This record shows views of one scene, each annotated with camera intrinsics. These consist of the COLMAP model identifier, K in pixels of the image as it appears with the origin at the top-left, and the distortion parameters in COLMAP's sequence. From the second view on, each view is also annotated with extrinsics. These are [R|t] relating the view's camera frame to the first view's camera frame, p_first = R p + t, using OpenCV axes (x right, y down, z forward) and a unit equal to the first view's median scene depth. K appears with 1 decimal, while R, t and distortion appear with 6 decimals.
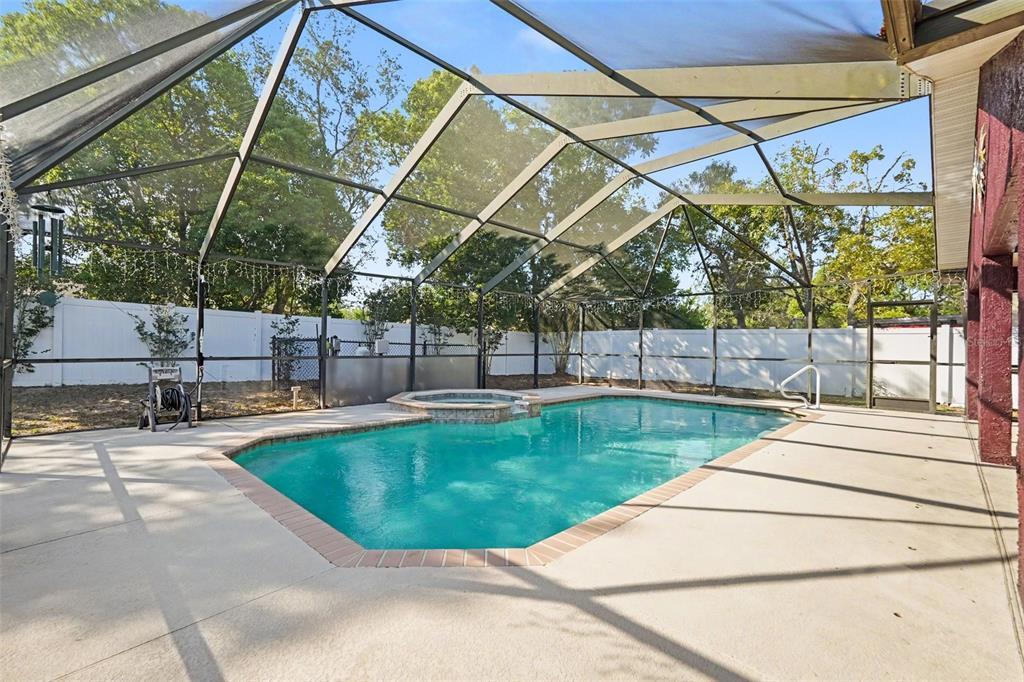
lens RADIAL K [[456.0, 0, 514.6], [0, 456.0, 342.5], [0, 0, 1]] dist [-0.011083, 0.003553]
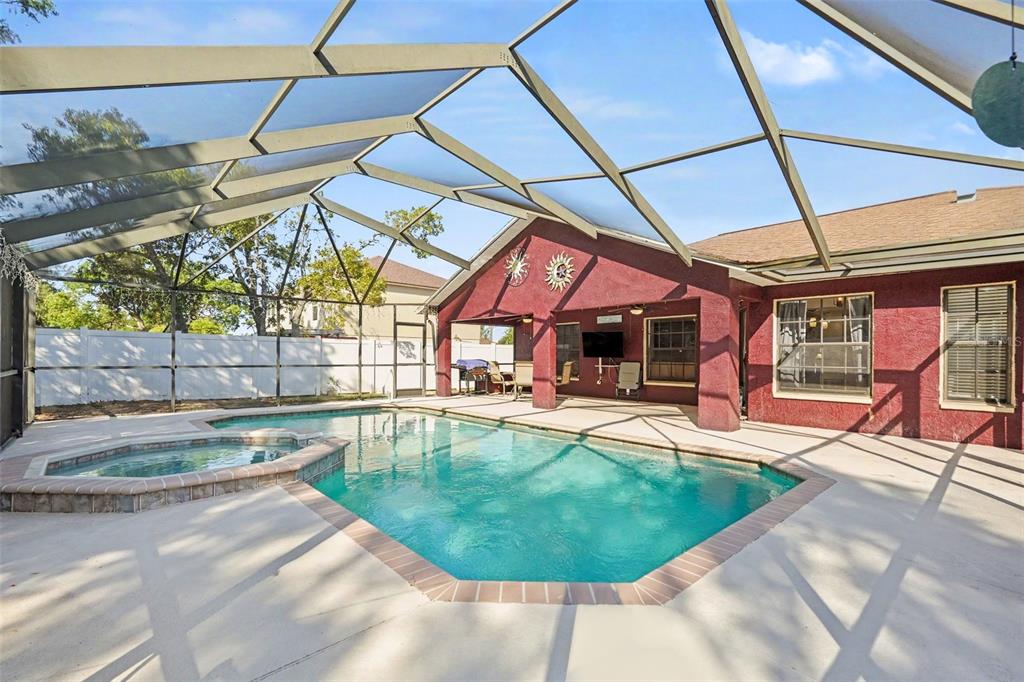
lens RADIAL K [[456.0, 0, 515.0], [0, 456.0, 349.4], [0, 0, 1]] dist [-0.011083, 0.003553]
pose [[0.059056, 0.003949, 0.998247, -0.422136], [-0.008612, 0.999957, -0.003446, -0.001838], [-0.998218, -0.008393, 0.059087, 0.406516]]
